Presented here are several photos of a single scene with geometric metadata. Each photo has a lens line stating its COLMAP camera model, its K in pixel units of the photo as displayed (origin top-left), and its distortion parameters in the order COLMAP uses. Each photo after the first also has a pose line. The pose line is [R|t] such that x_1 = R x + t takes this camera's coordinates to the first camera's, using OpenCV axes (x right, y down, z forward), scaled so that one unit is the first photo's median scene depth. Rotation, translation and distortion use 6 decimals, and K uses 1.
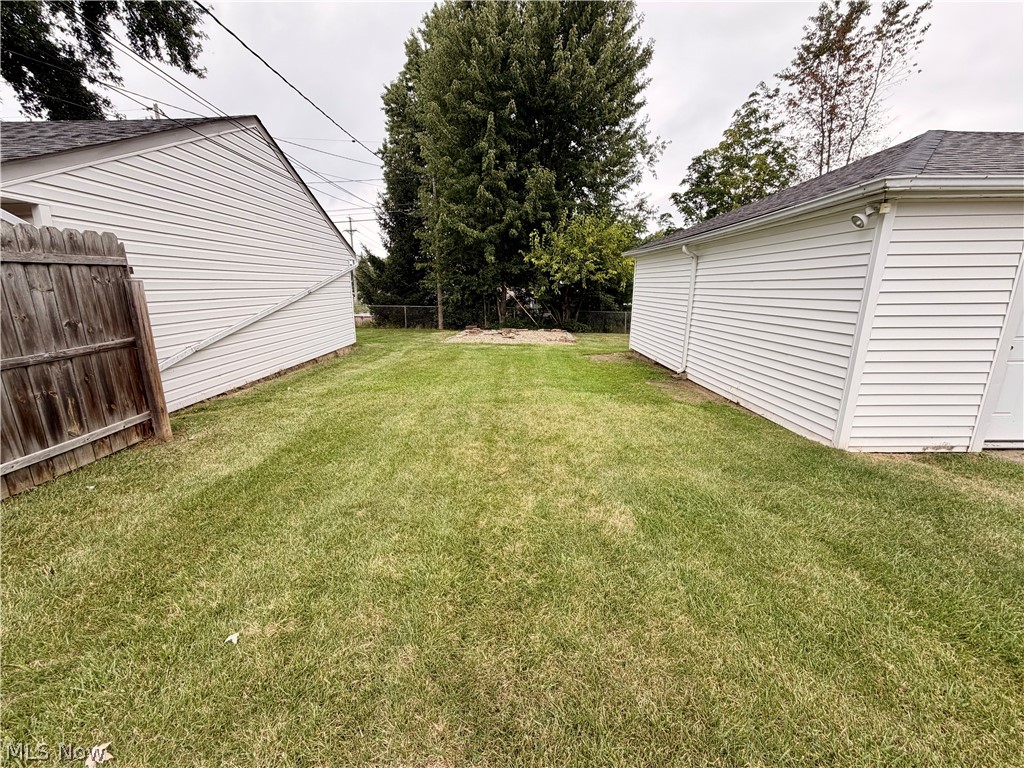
lens RADIAL K [[413.3, 0, 510.1], [0, 413.3, 384.8], [0, 0, 1]] dist [0.000712, 0.000560]
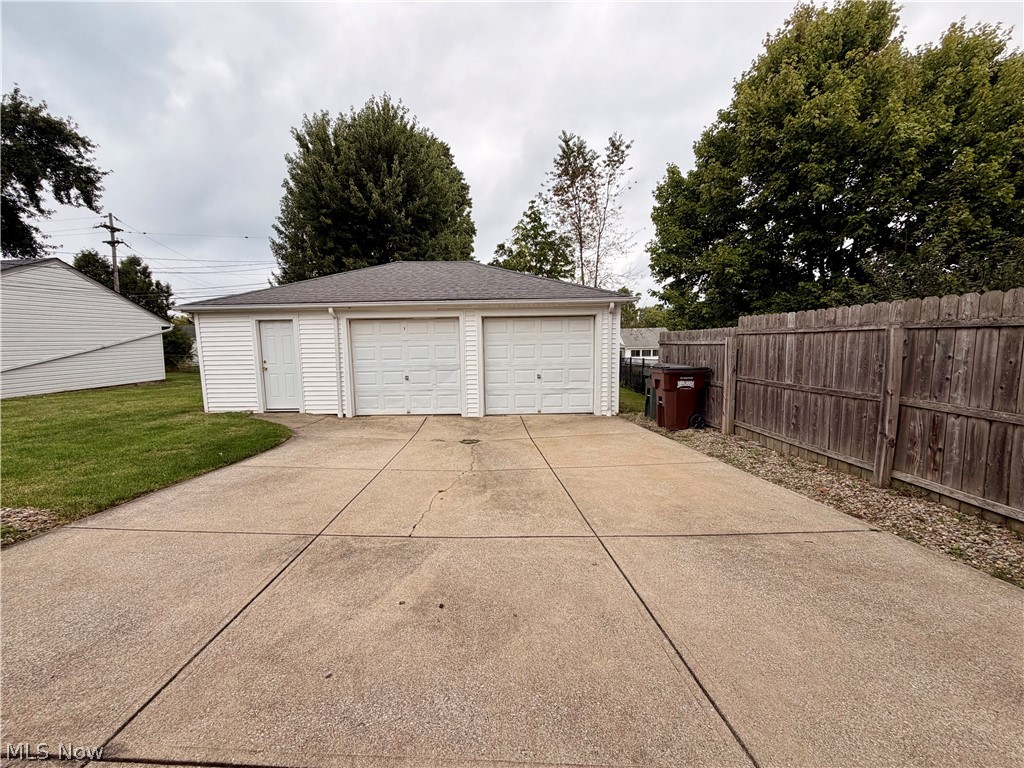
lens RADIAL K [[413.3, 0, 511.5], [0, 413.3, 382.5], [0, 0, 1]] dist [0.000712, 0.000560]
pose [[0.999806, -0.010973, -0.016339, 0.844837], [0.008785, 0.991674, -0.128474, 0.106306], [0.017613, 0.128306, 0.991578, -0.446349]]
